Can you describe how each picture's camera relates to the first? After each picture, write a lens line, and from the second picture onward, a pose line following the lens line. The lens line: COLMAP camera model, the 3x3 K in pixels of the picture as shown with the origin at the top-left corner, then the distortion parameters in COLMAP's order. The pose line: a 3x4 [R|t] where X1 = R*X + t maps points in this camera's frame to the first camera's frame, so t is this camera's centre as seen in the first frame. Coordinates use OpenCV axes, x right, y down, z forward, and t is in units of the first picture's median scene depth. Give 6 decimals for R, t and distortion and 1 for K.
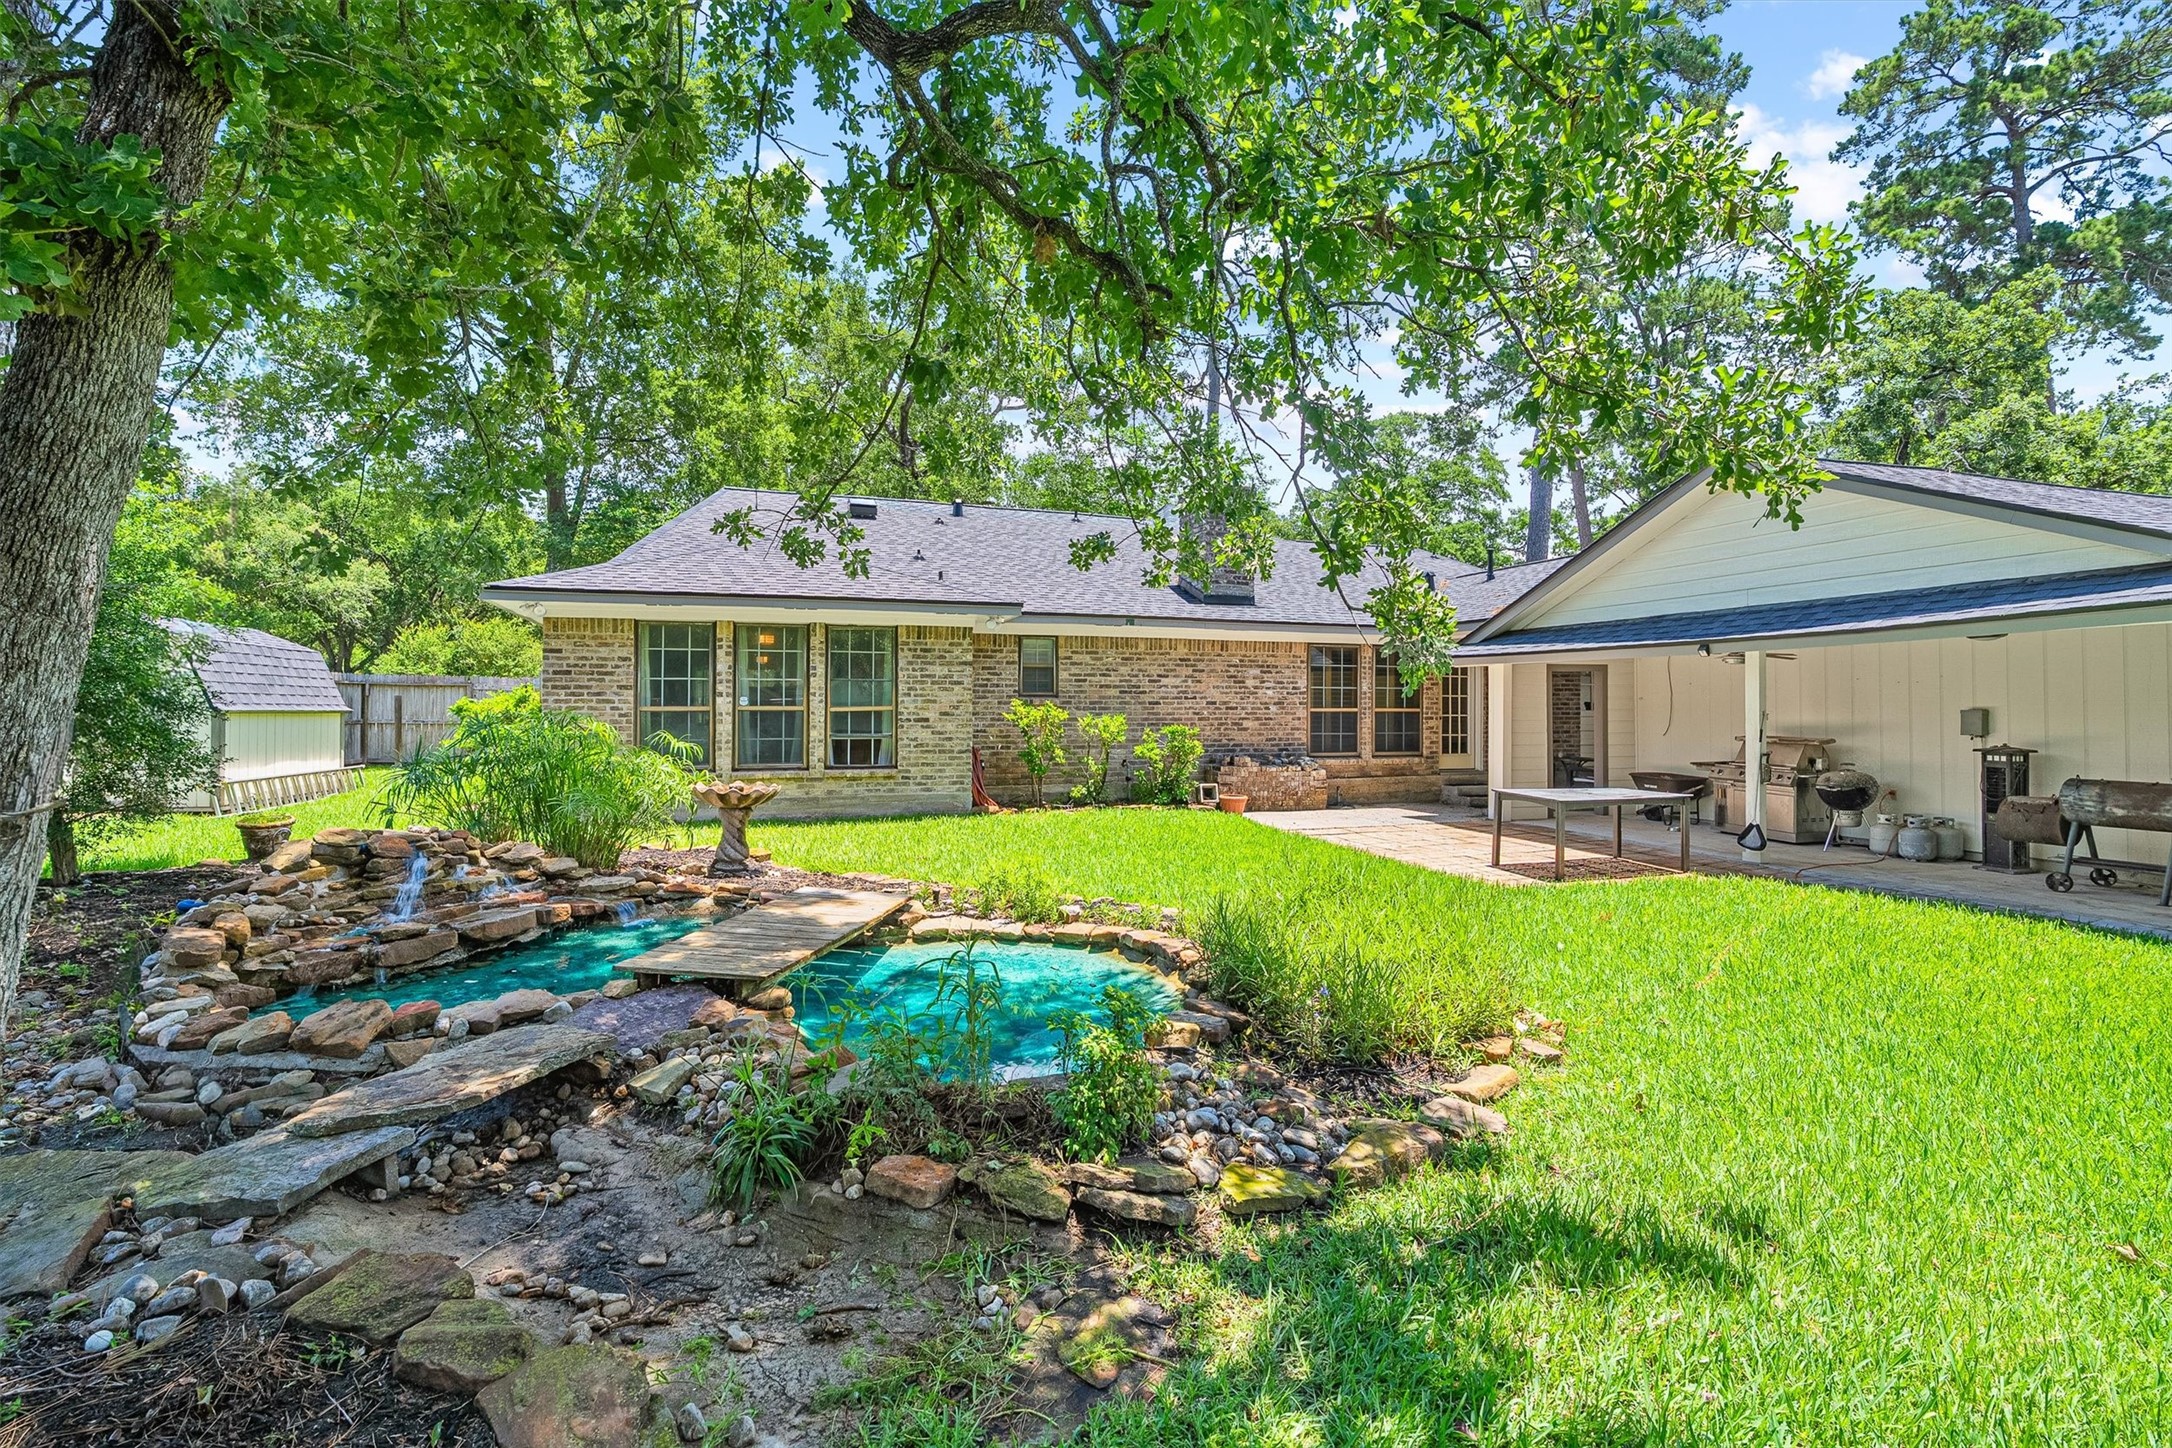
lens RADIAL K [[981.4, 0, 1092.3], [0, 981.4, 712.0], [0, 0, 1]] dist [-0.002616, 0.001585]
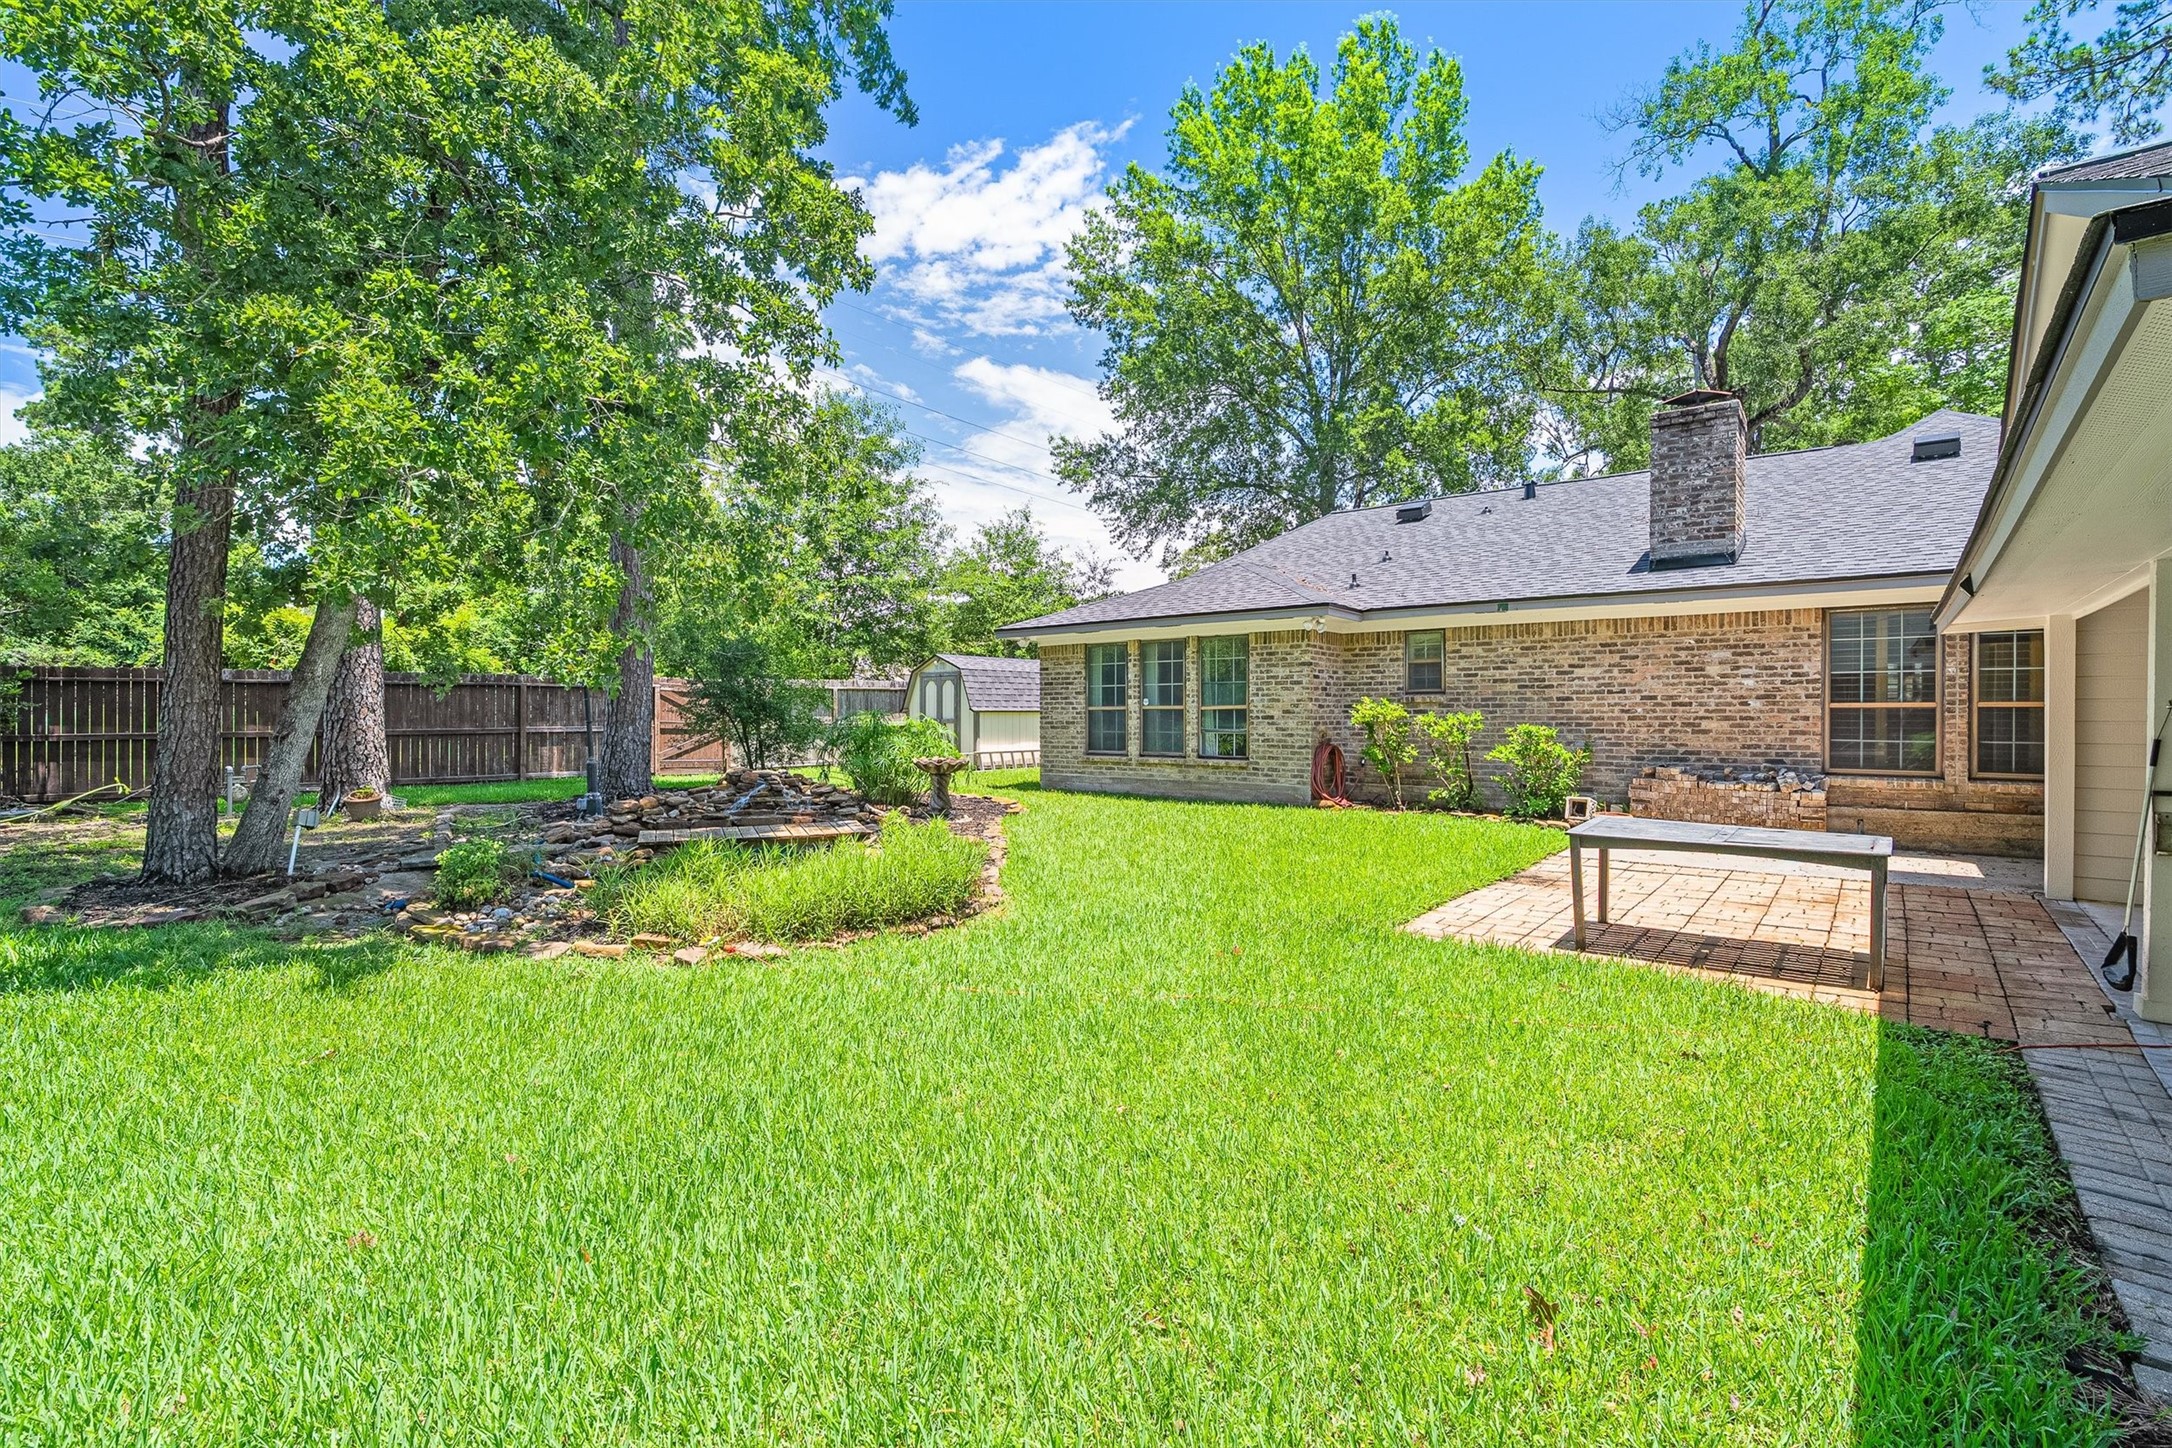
lens RADIAL K [[981.4, 0, 1099.9], [0, 981.4, 723.0], [0, 0, 1]] dist [-0.002616, 0.001585]
pose [[0.539550, 0.008858, -0.841907, 0.606231], [0.002735, 0.999921, 0.012273, 0.000373], [0.841949, -0.008924, 0.539484, 0.231382]]
